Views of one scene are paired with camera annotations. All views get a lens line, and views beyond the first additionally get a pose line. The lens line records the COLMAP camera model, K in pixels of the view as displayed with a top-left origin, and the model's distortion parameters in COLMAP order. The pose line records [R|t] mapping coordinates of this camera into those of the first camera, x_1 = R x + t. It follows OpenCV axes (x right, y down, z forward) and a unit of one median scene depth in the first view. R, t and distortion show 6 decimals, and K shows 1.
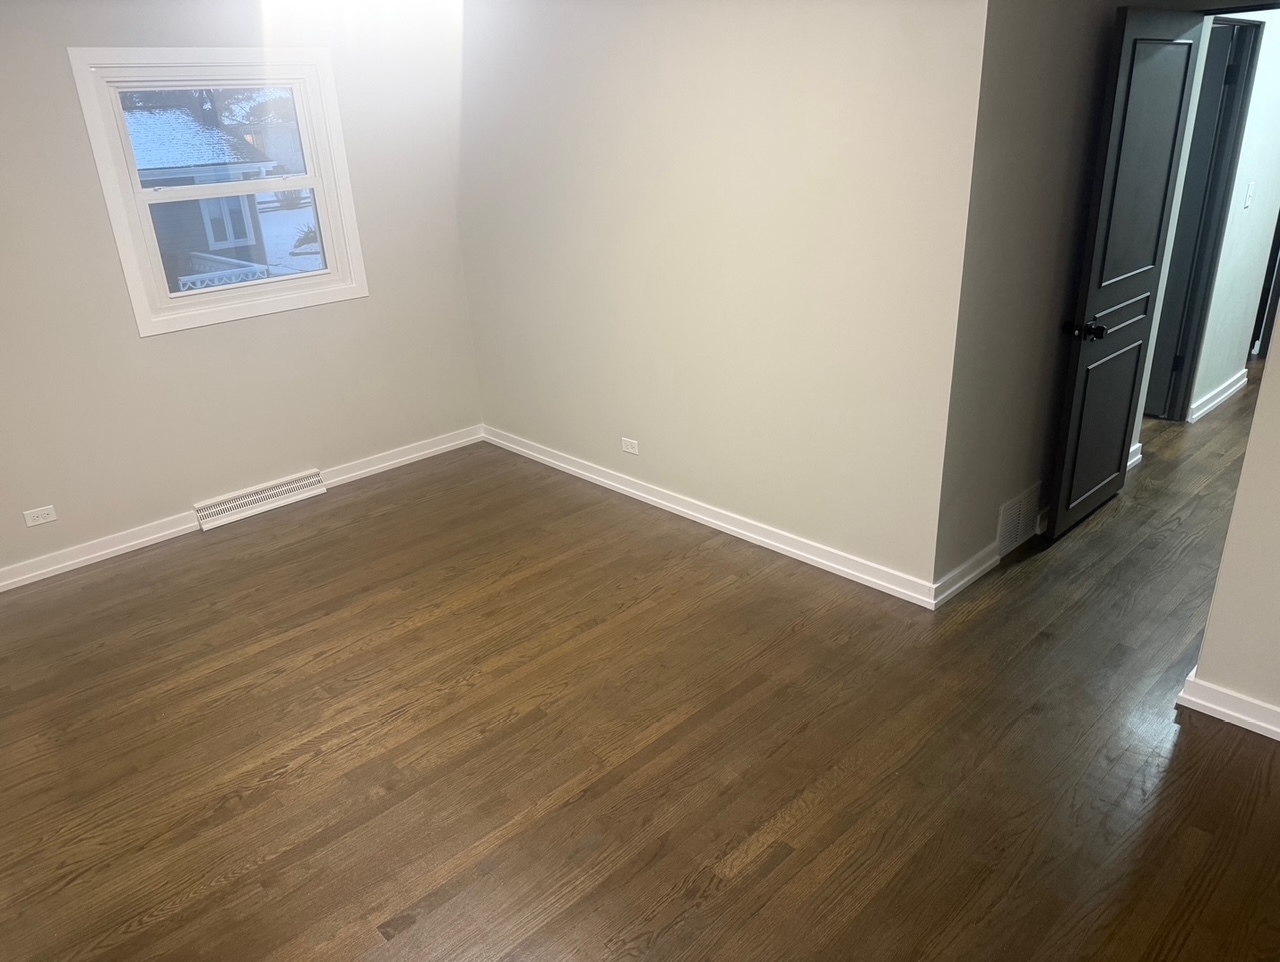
lens RADIAL K [[903.7, 0, 640.0], [0, 903.7, 481.0], [0, 0, 1]] dist [0.002696, 0.003099]
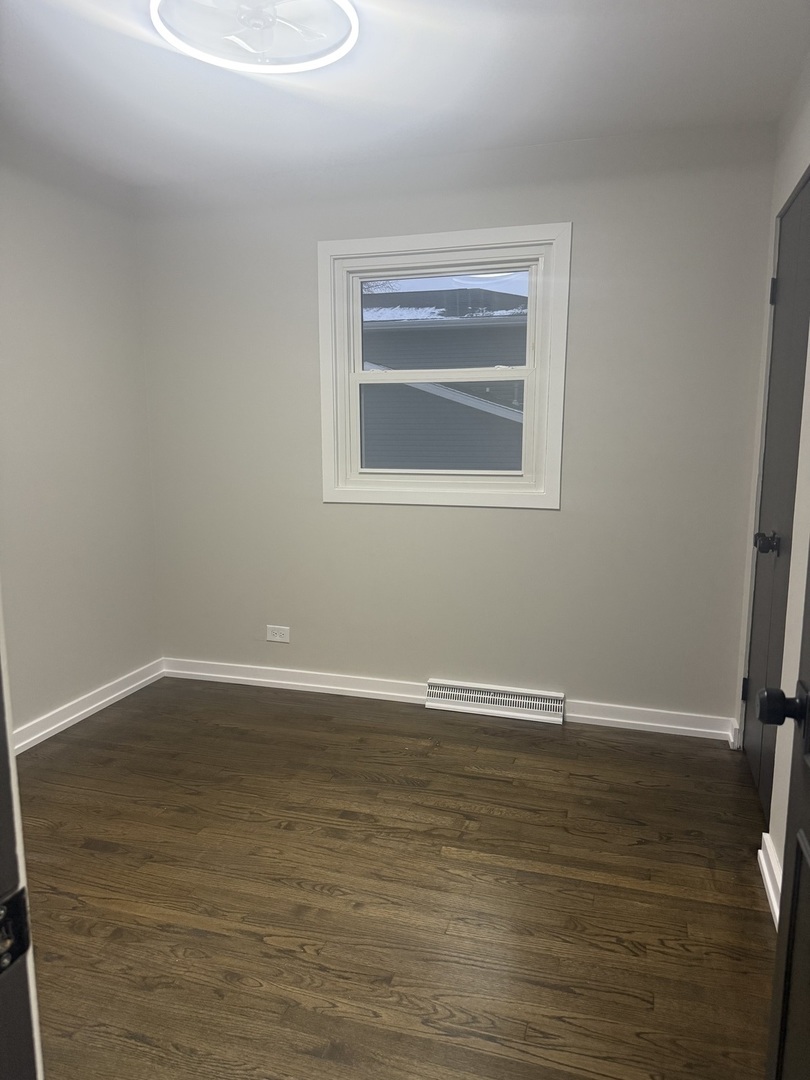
lens RADIAL K [[748.4, 0, 405.0], [0, 748.4, 540.0], [0, 0, 1]] dist [0.196407, -0.301768]
pose [[0.489419, 0.182377, -0.852765, 0.236605], [-0.350276, 0.936646, -0.000715, -0.130647], [0.798608, 0.299053, 0.522295, 0.545891]]
